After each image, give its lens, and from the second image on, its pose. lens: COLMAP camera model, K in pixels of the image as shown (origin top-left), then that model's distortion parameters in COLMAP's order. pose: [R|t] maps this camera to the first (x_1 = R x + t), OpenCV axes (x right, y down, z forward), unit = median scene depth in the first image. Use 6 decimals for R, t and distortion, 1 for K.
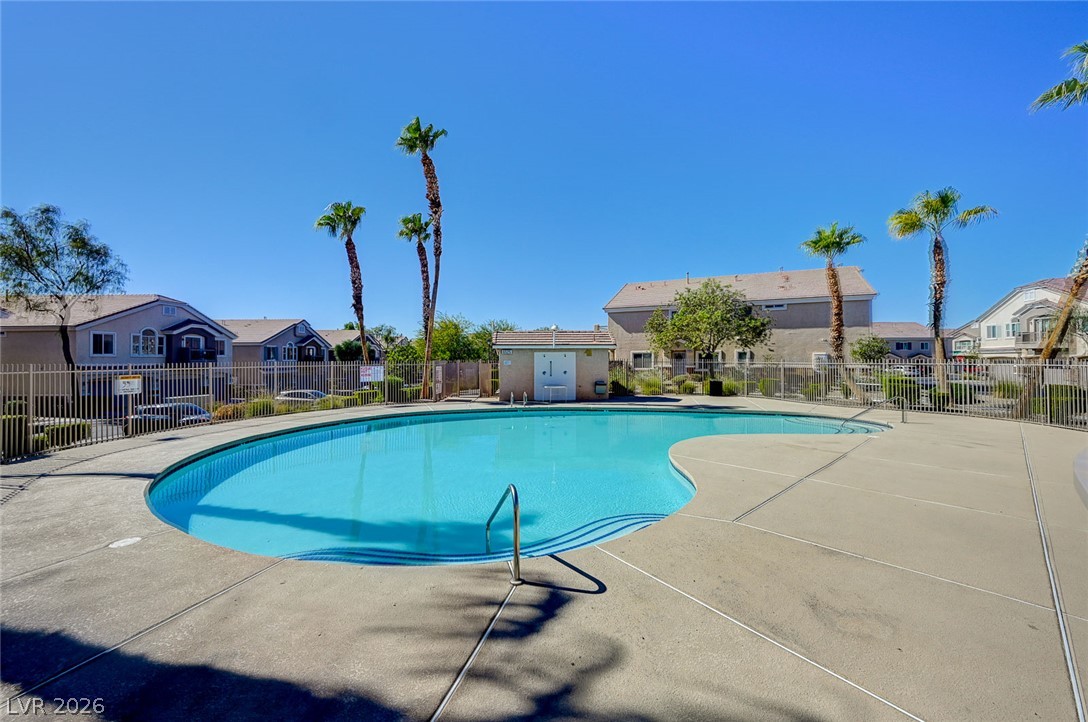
lens RADIAL K [[448.4, 0, 543.7], [0, 448.4, 355.5], [0, 0, 1]] dist [0.023707, -0.000016]
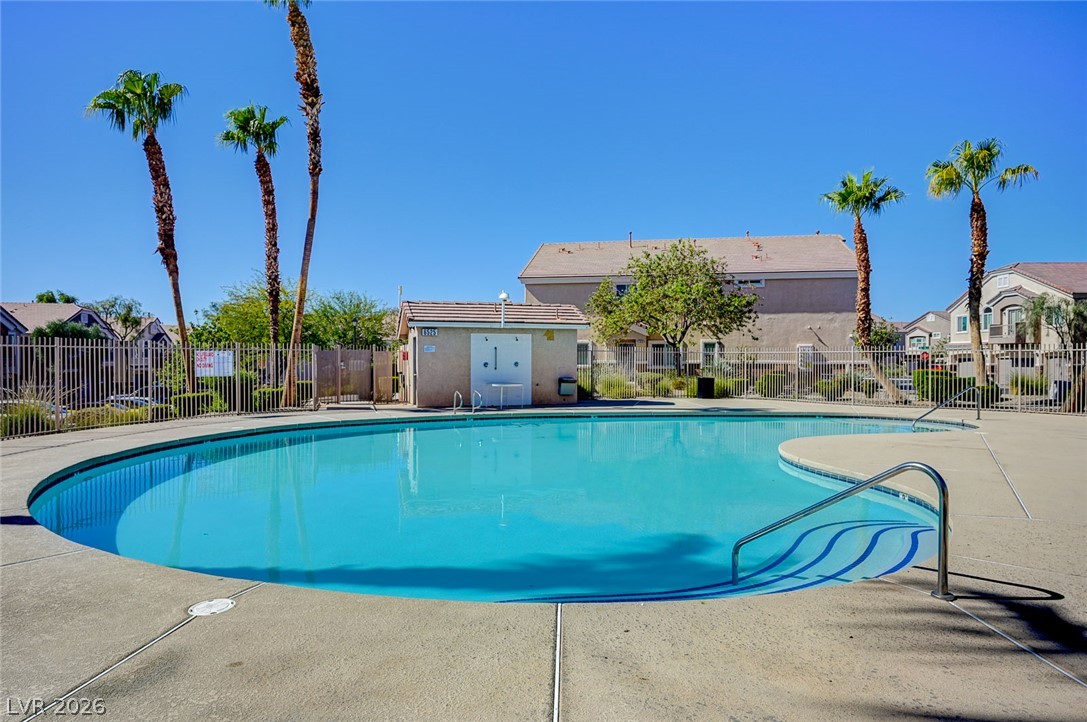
lens RADIAL K [[660.3, 0, 543.4], [0, 660.3, 367.2], [0, 0, 1]] dist [0.010821, -0.000498]
pose [[0.966755, 0.002059, 0.255694, -0.164672], [-0.006905, 0.999813, 0.018058, 0.023758], [-0.255609, -0.019223, 0.966589, 0.032695]]
